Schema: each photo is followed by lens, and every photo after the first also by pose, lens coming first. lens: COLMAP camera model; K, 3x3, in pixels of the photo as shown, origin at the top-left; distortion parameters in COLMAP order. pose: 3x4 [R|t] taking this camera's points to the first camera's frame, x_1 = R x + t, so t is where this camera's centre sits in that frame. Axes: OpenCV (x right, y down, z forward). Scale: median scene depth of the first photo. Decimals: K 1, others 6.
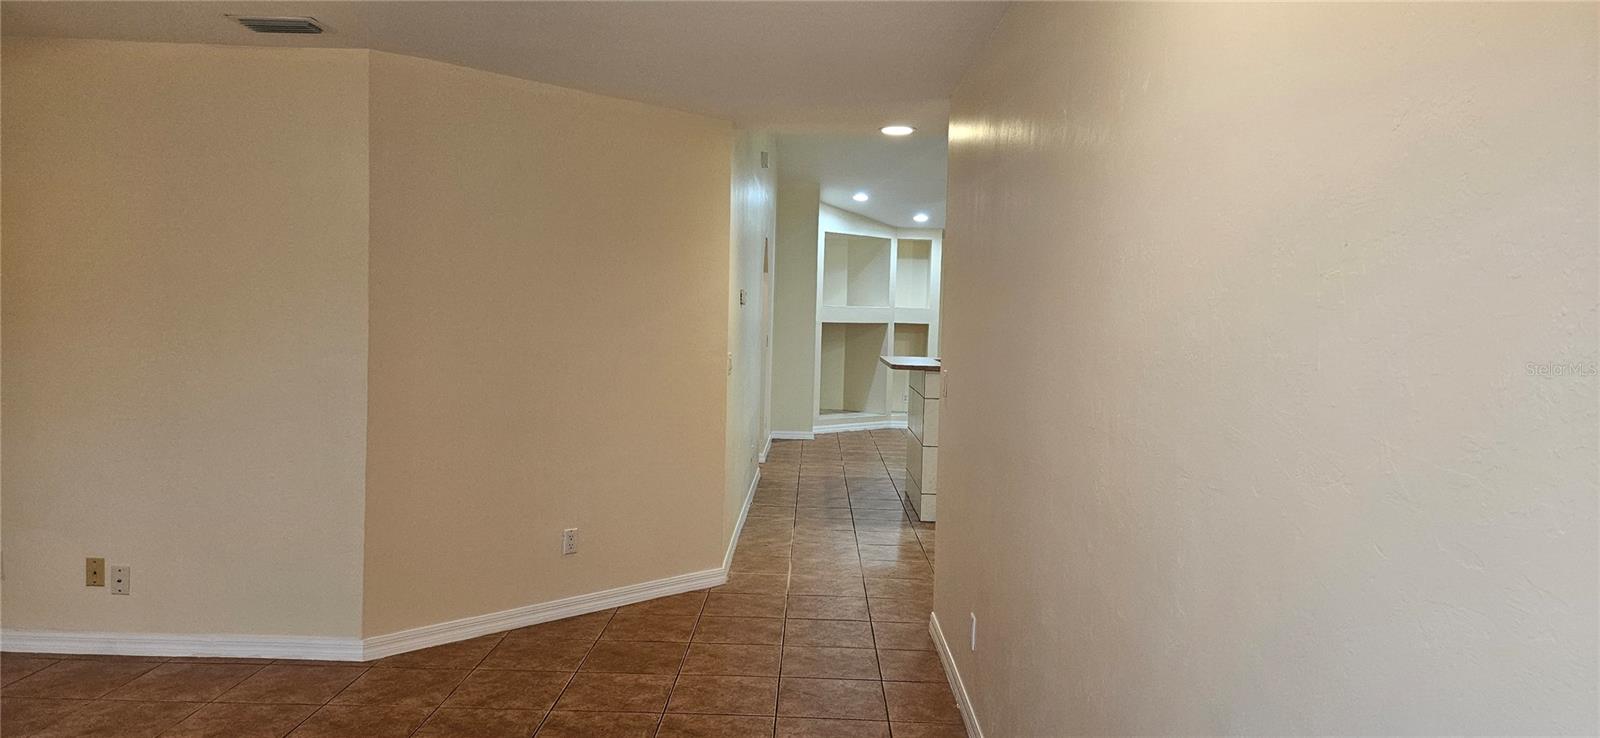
lens RADIAL K [[1049.0, 0, 798.4], [0, 1049.0, 394.9], [0, 0, 1]] dist [0.029884, 0.002832]
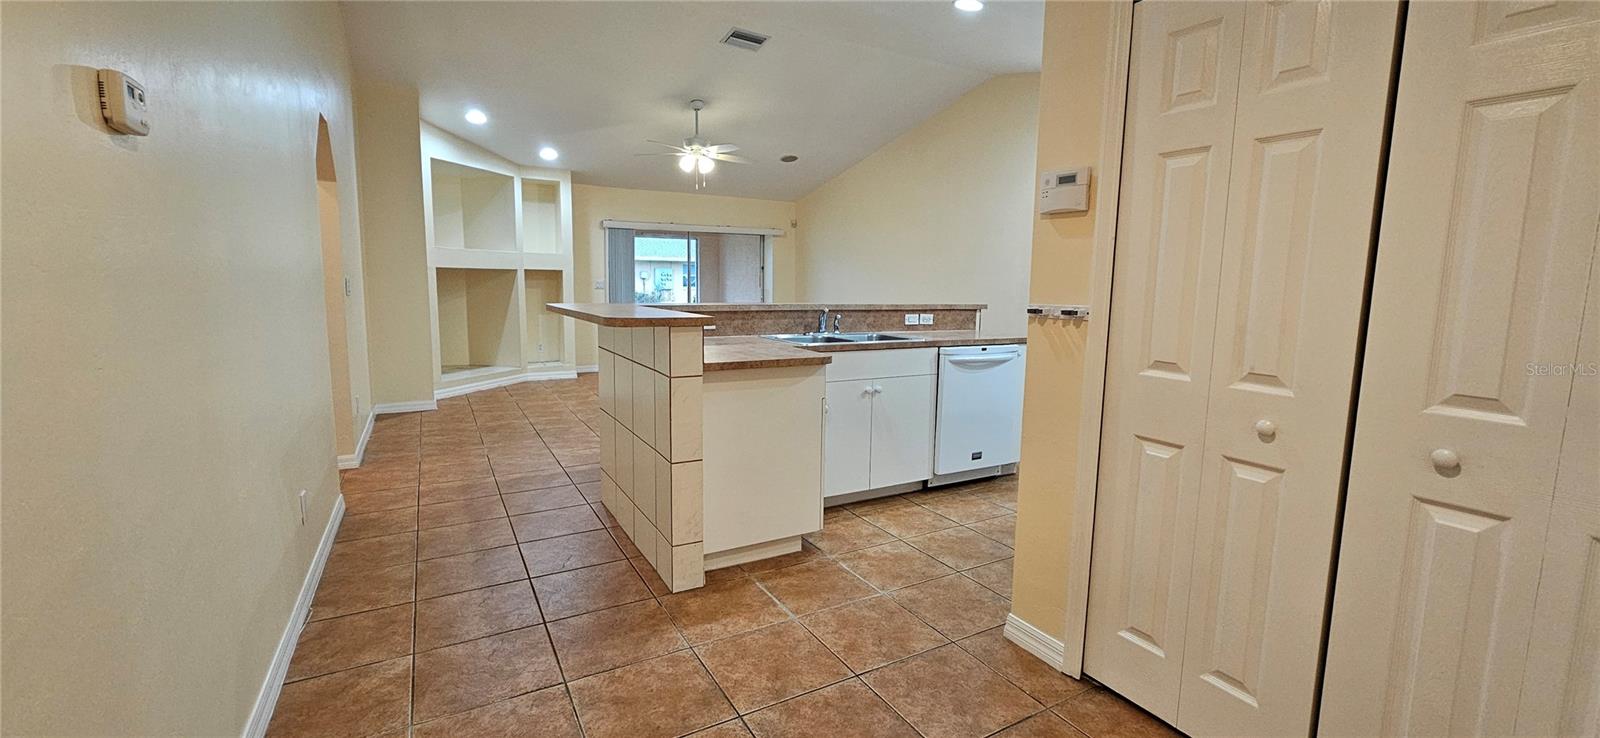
lens RADIAL K [[653.0, 0, 809.1], [0, 653.0, 364.6], [0, 0, 1]] dist [0.000125, 0.000364]
pose [[0.856014, -0.075956, 0.511343, 0.009444], [0.045917, 0.996409, 0.071141, -0.027711], [-0.514910, -0.037419, 0.856427, 0.740876]]
